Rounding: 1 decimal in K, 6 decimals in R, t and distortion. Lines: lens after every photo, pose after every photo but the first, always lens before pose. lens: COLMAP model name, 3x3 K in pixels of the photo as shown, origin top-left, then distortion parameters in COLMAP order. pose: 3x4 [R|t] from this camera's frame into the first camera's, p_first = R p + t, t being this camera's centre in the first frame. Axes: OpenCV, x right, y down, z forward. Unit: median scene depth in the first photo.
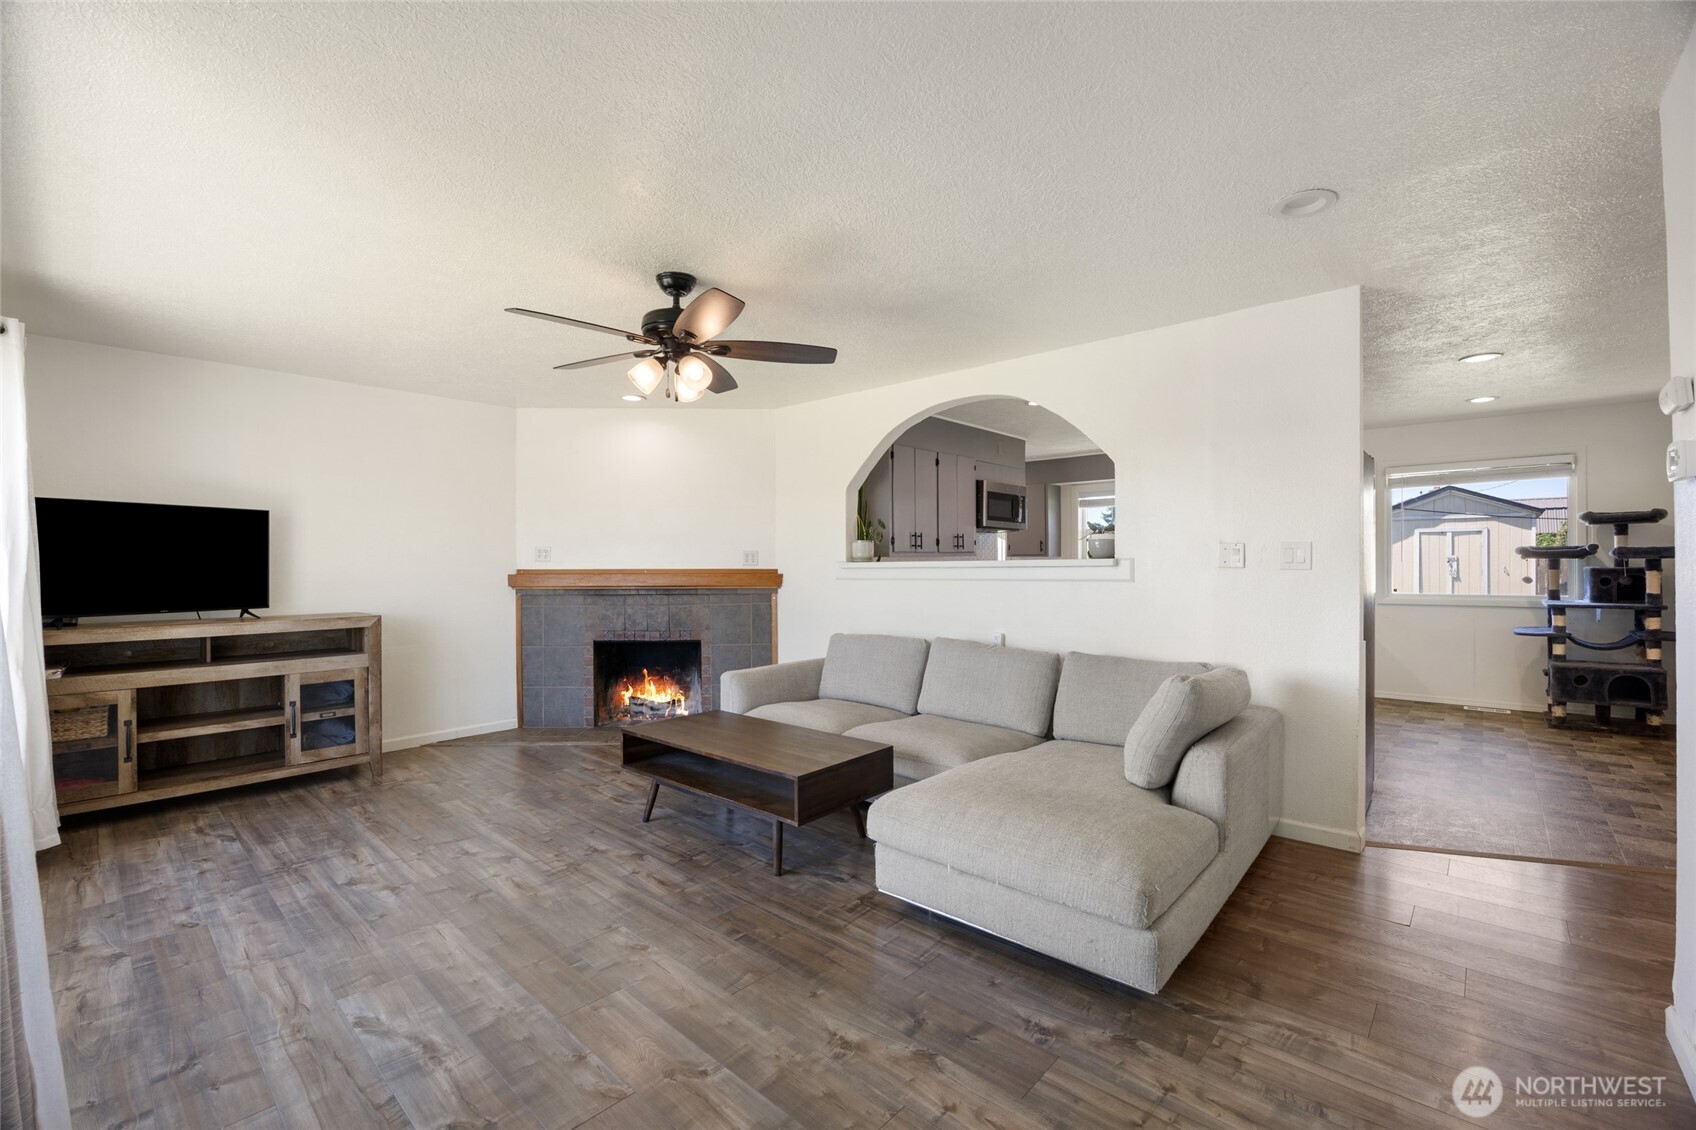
lens RADIAL K [[720.3, 0, 845.6], [0, 720.3, 557.2], [0, 0, 1]] dist [-0.019750, 0.000276]
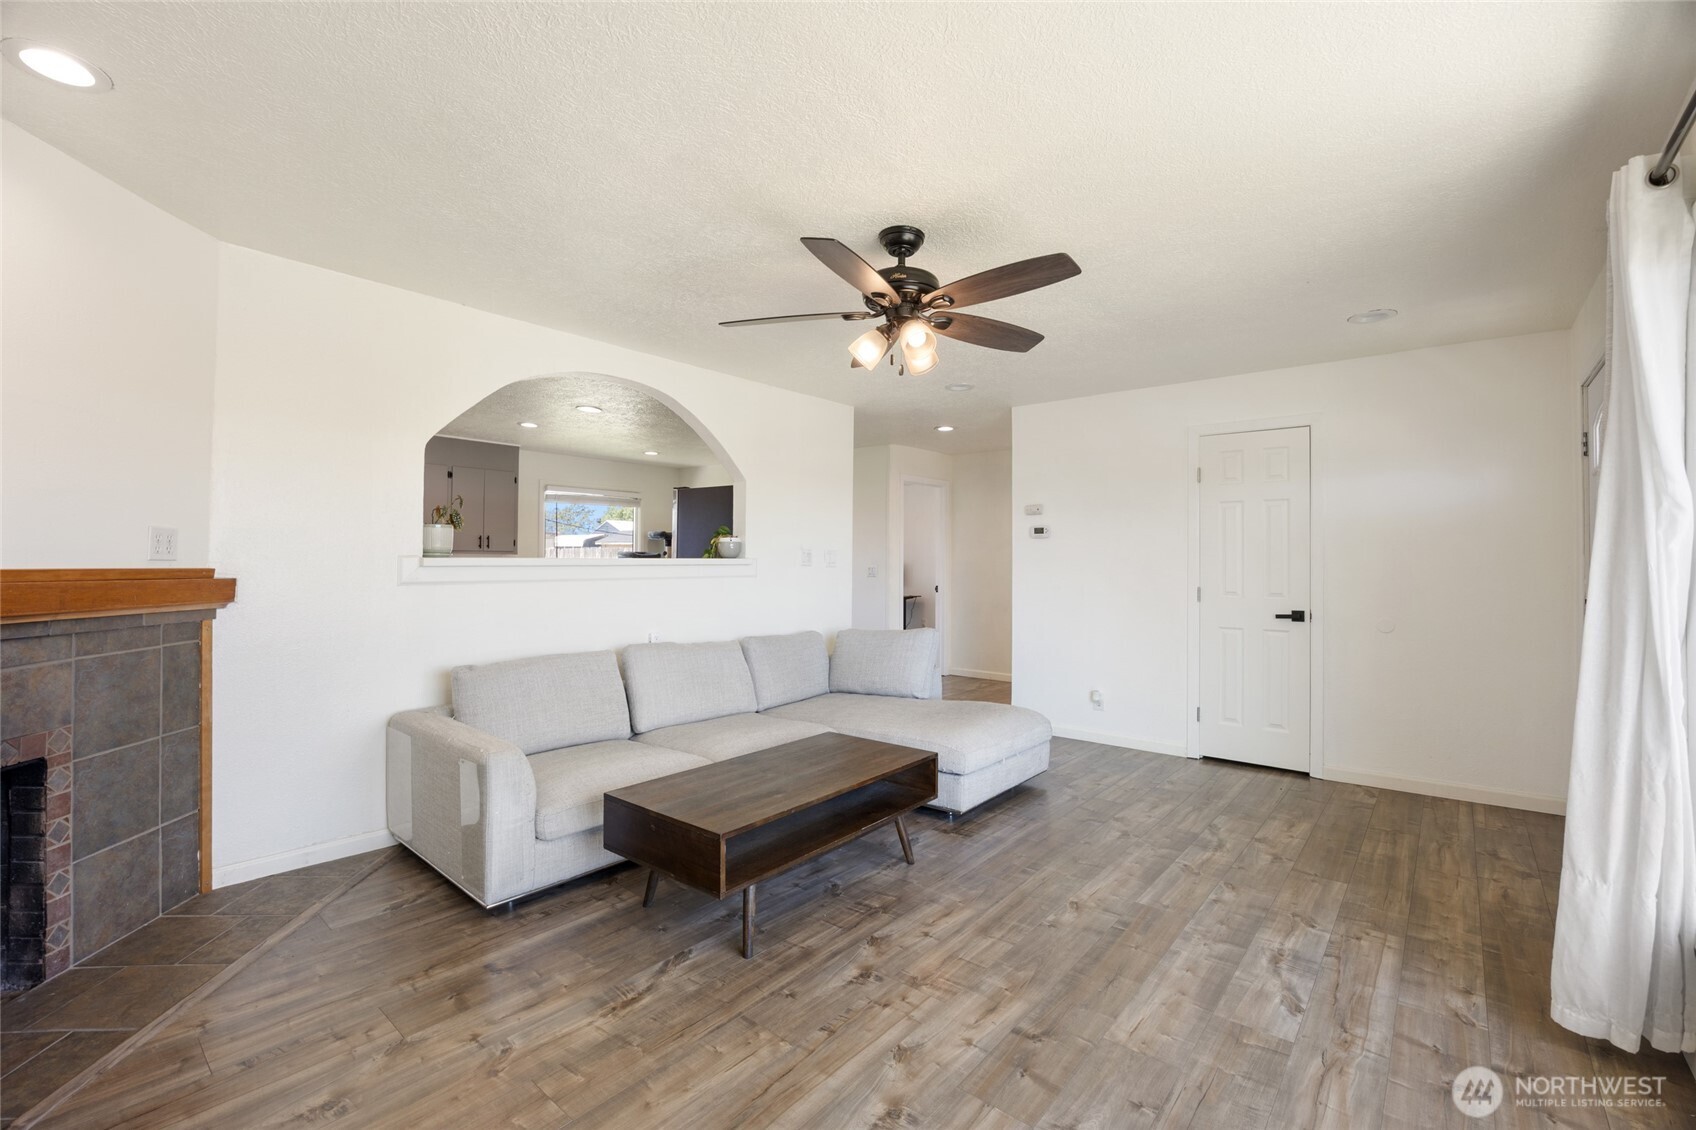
lens RADIAL K [[720.3, 0, 852.1], [0, 720.3, 554.4], [0, 0, 1]] dist [-0.019750, 0.000276]
pose [[-0.043171, 0.016820, 0.998926, -1.123887], [-0.016531, 0.999709, -0.017547, 0.015554], [-0.998931, -0.017271, -0.042881, 1.124647]]
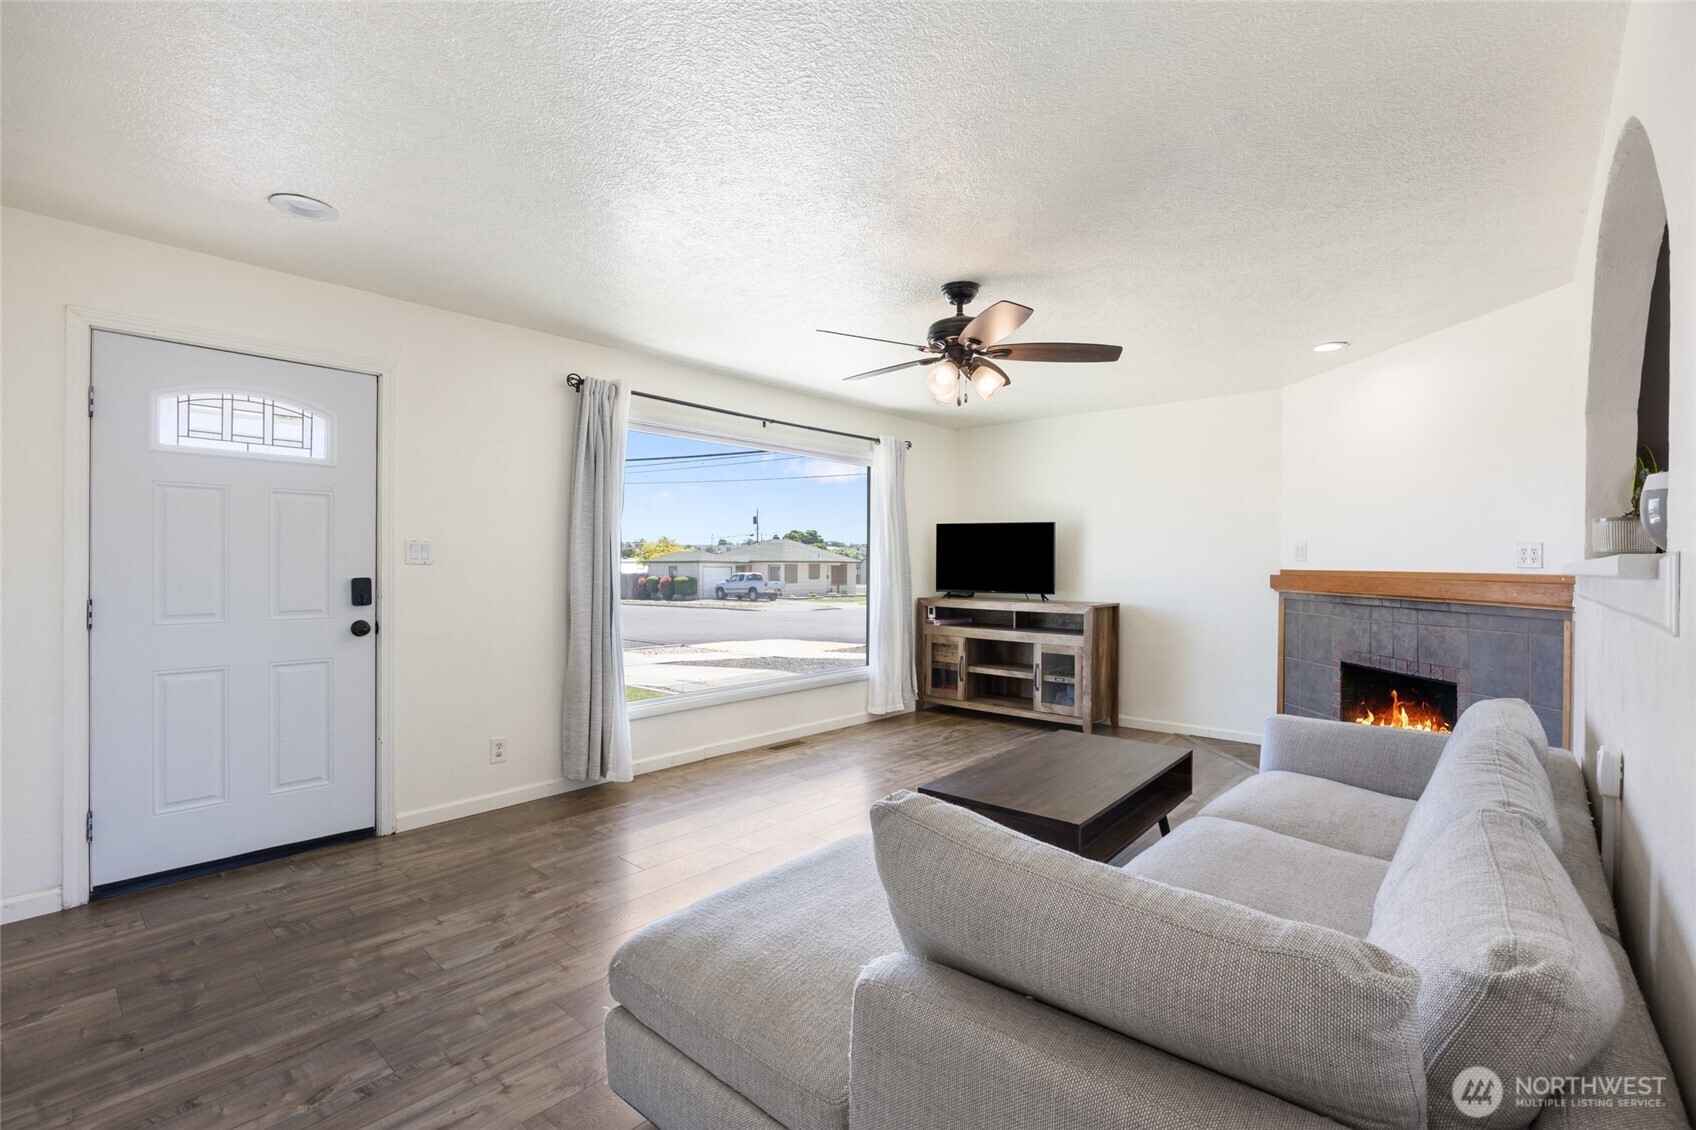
lens RADIAL K [[756.2, 0, 846.0], [0, 756.2, 565.5], [0, 0, 1]] dist [-0.011417, 0.000966]
pose [[0.010829, 0.010303, -0.999888, 0.883961], [0.005103, 0.999933, 0.010358, -0.000476], [0.999928, -0.005215, 0.010775, 0.846317]]
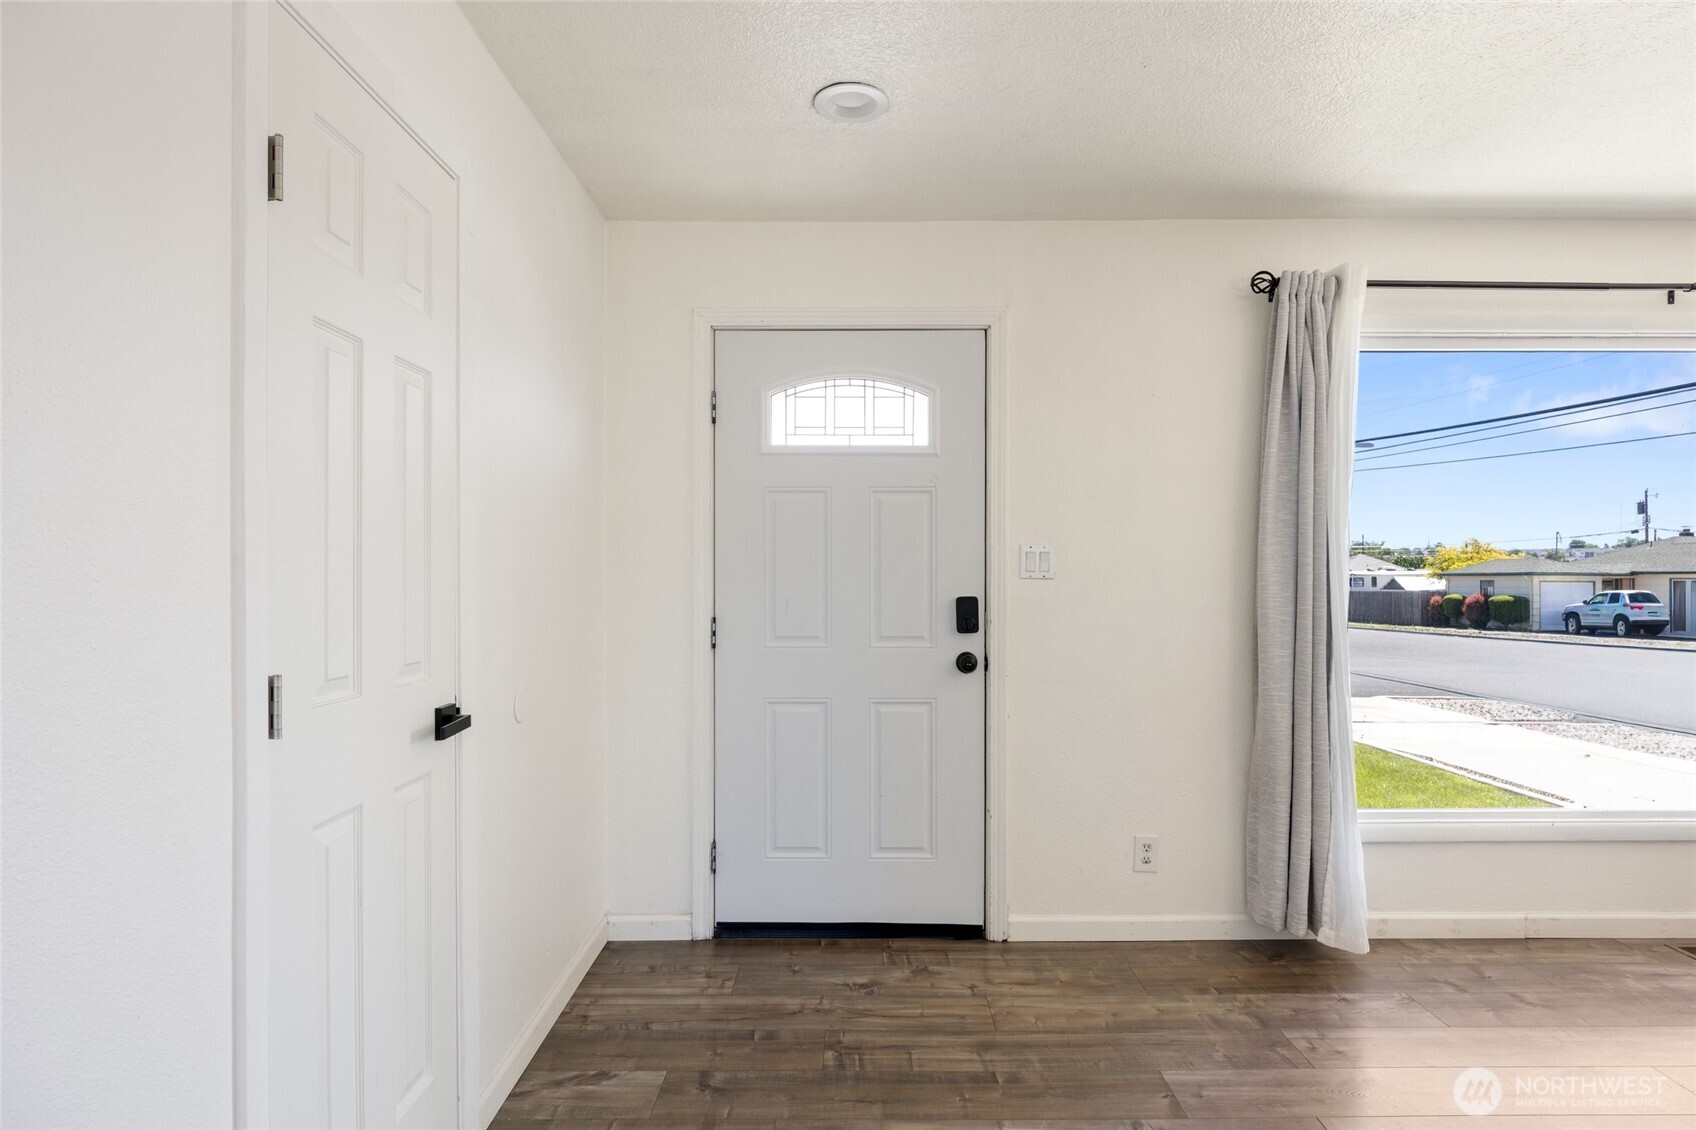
lens RADIAL K [[891.0, 0, 854.9], [0, 891.0, 579.1], [0, 0, 1]] dist [-0.009189, 0.002823]
pose [[-0.741268, 0.010597, -0.671125, 0.521061], [0.012971, 0.999915, 0.001462, 0.002828], [0.671084, -0.007621, -0.741342, 0.801345]]
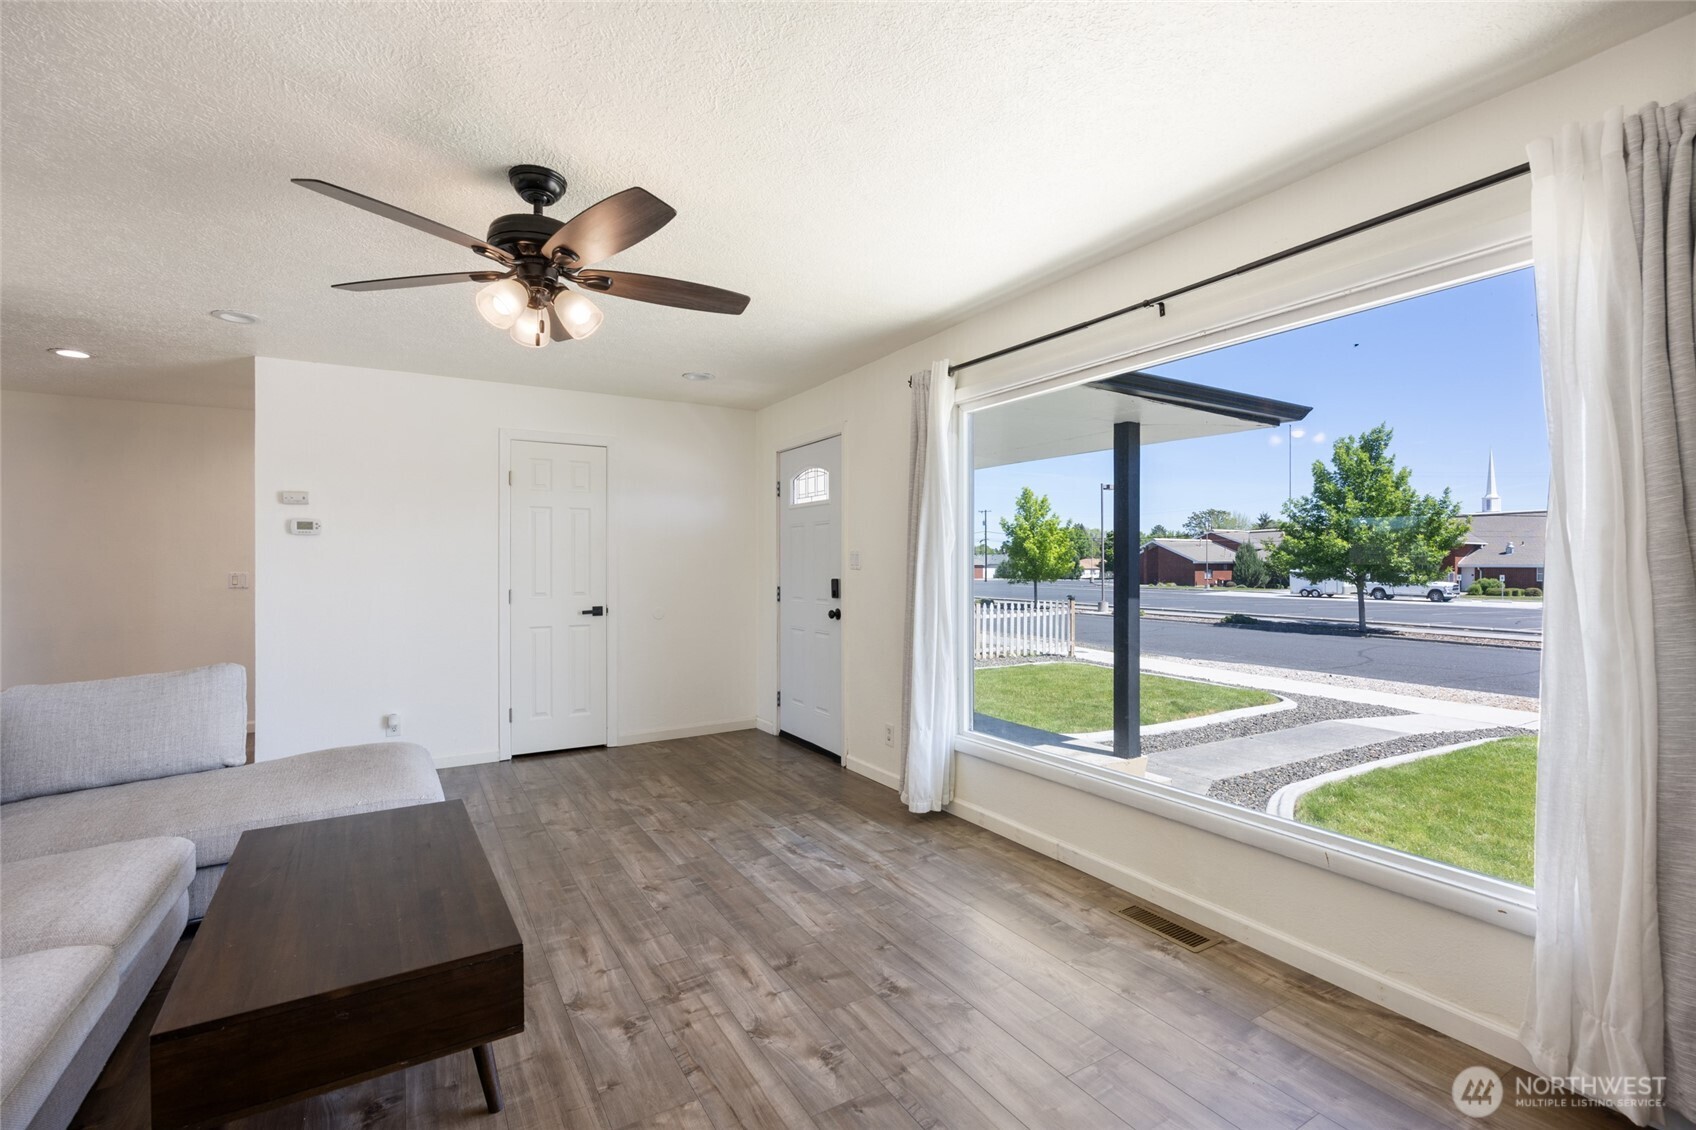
lens RADIAL K [[756.2, 0, 852.5], [0, 756.2, 566.3], [0, 0, 1]] dist [-0.011417, 0.000966]
pose [[-0.959514, 0.008091, 0.281544, -0.776098], [0.004961, 0.999918, -0.011828, 0.019661], [-0.281617, -0.009952, -0.959475, 1.691937]]
